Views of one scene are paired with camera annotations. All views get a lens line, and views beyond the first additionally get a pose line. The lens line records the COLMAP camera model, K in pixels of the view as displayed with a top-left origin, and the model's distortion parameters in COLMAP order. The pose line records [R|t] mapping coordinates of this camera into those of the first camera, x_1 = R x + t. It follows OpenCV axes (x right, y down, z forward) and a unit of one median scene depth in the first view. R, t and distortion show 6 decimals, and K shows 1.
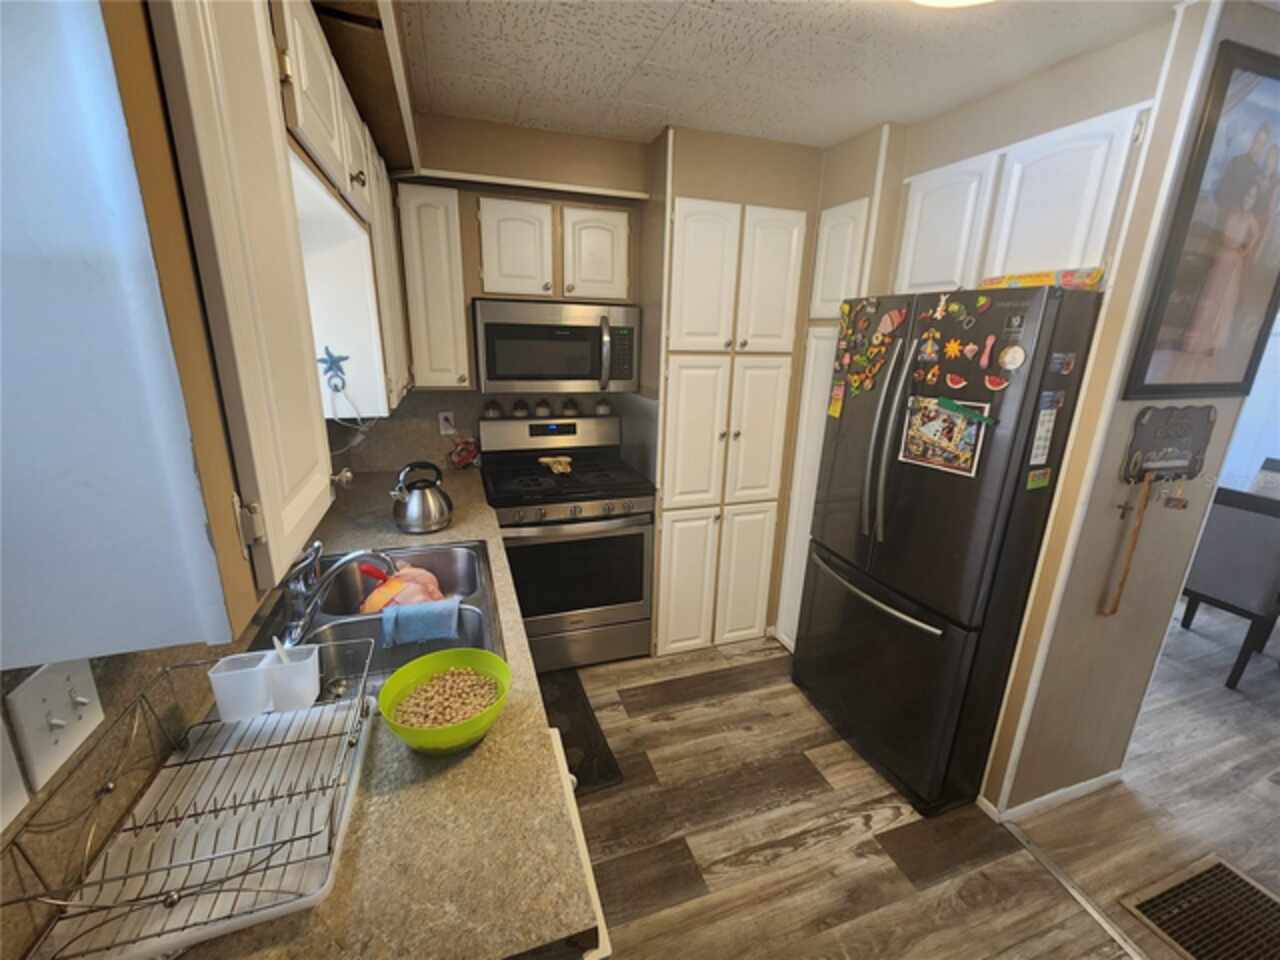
lens RADIAL K [[530.5, 0, 645.6], [0, 530.5, 496.7], [0, 0, 1]] dist [-0.003065, 0.001101]
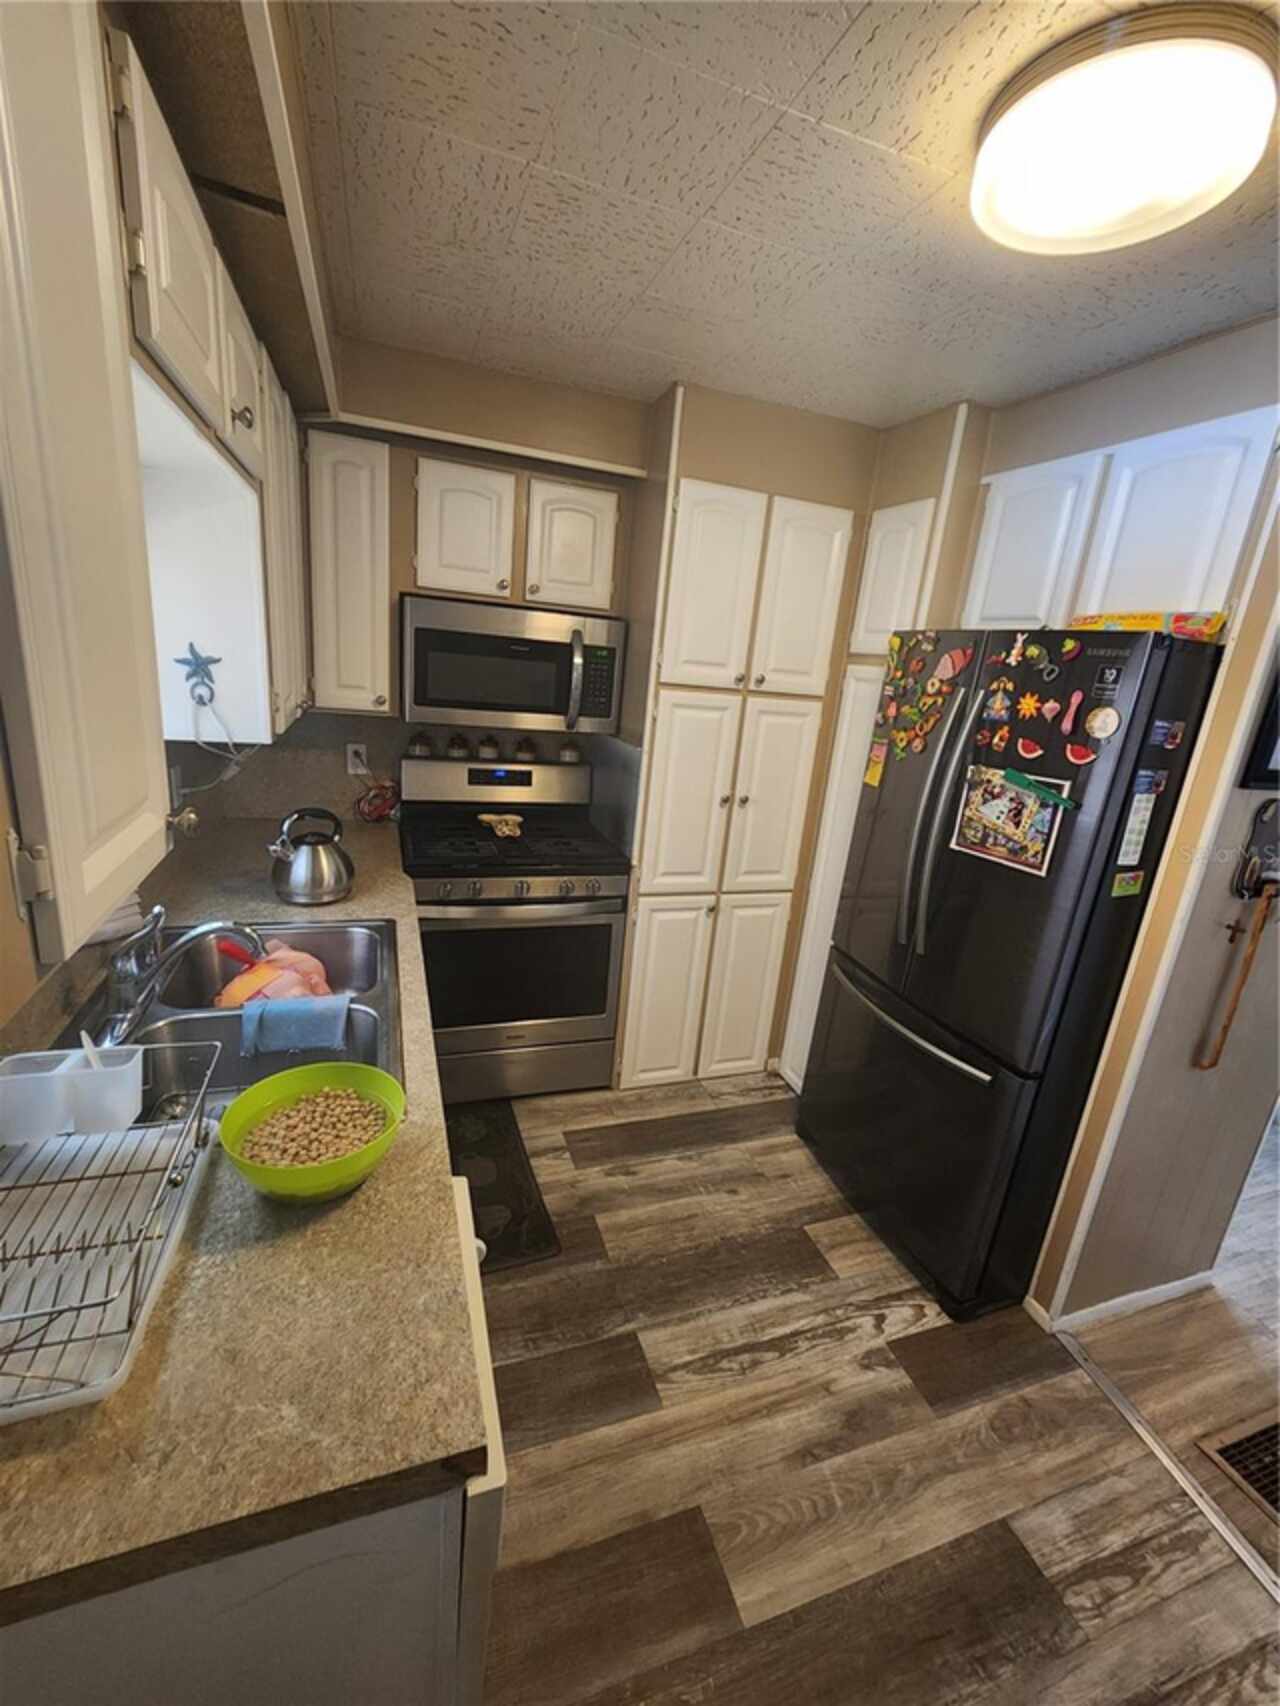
lens RADIAL K [[707.1, 0, 645.4], [0, 707.1, 878.3], [0, 0, 1]] dist [-0.003065, 0.001101]
pose [[0.997638, 0.064271, 0.024230, 0.020103], [-0.064309, 0.997930, 0.000824, 0.001102], [-0.024127, -0.002380, 0.999706, 0.002894]]
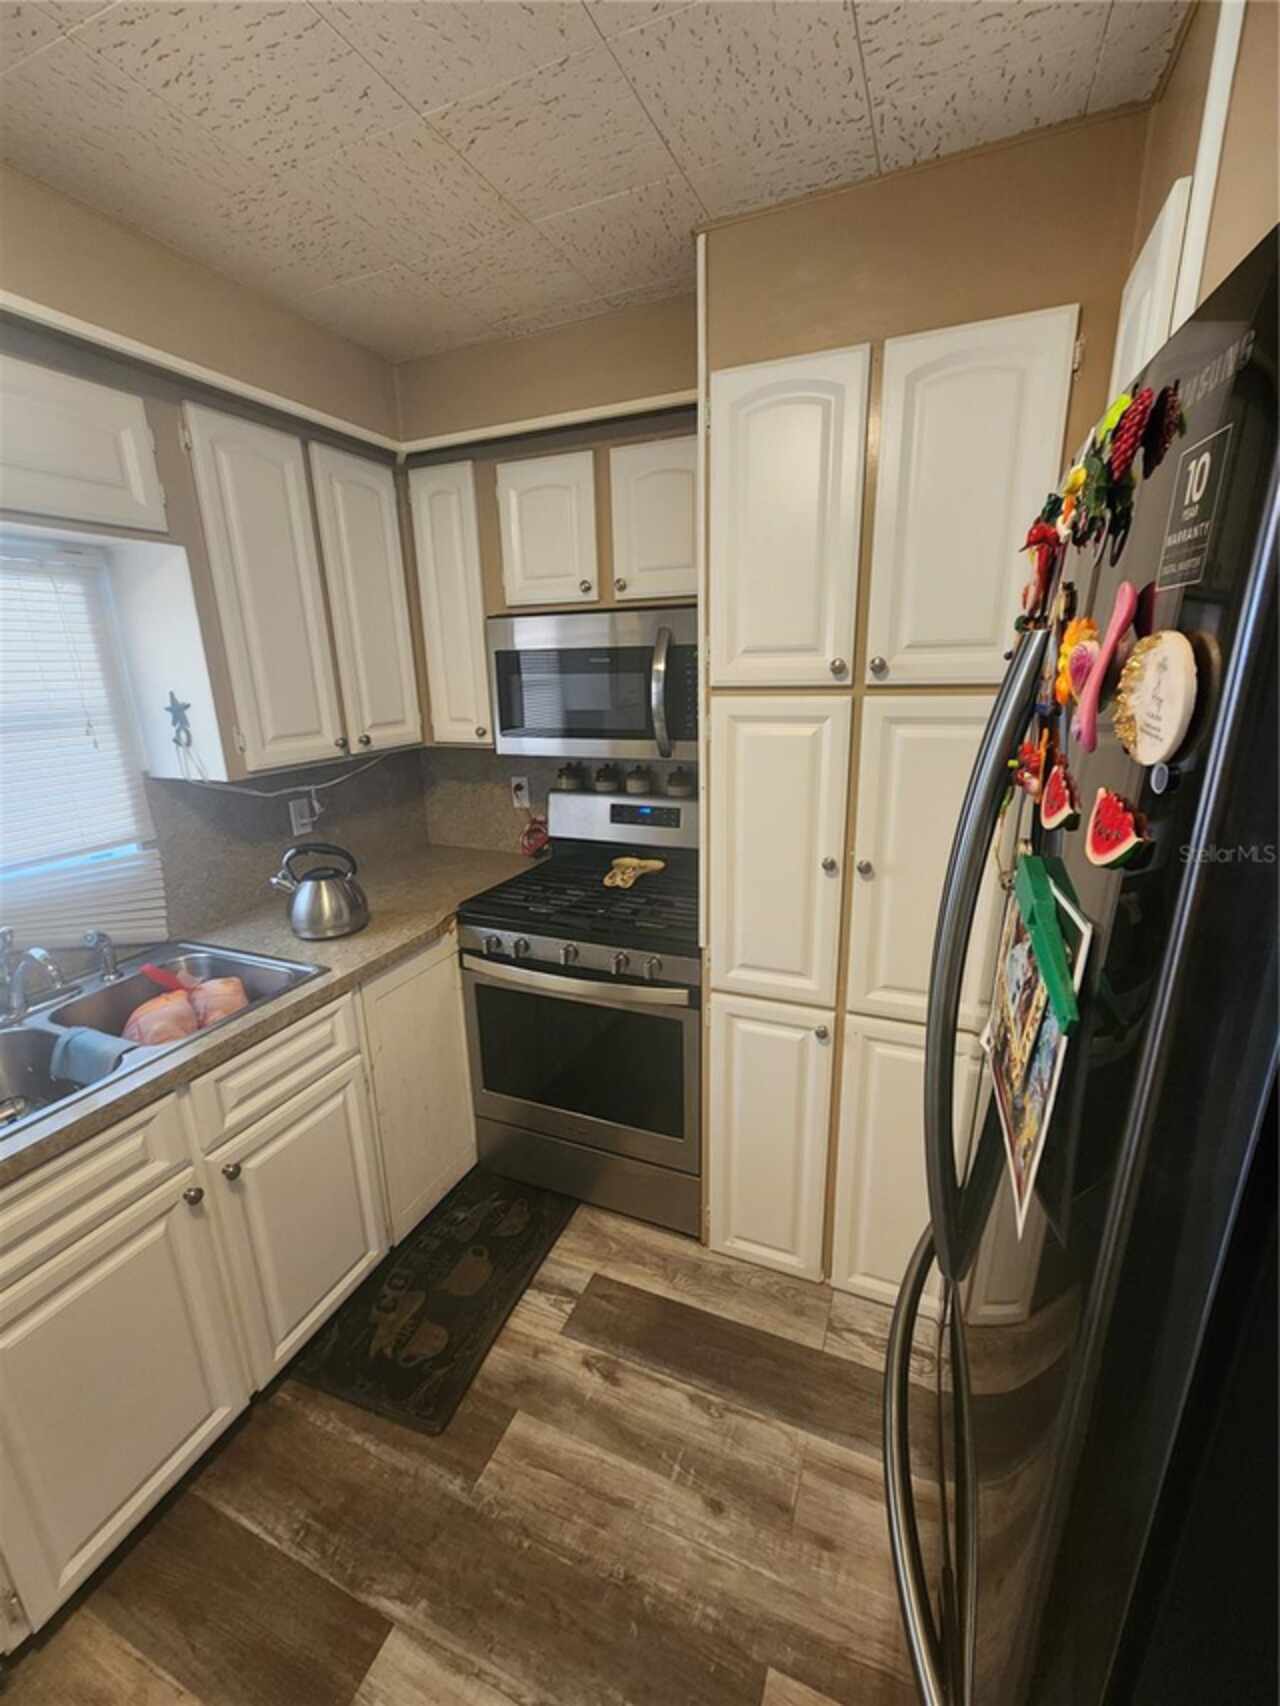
lens RADIAL K [[707.1, 0, 630.9], [0, 707.1, 870.5], [0, 0, 1]] dist [-0.003065, 0.001101]
pose [[0.733229, 0.151909, -0.662796, 0.550780], [-0.162957, 0.985578, 0.045615, -0.143664], [0.660167, 0.074561, 0.747409, 0.546129]]
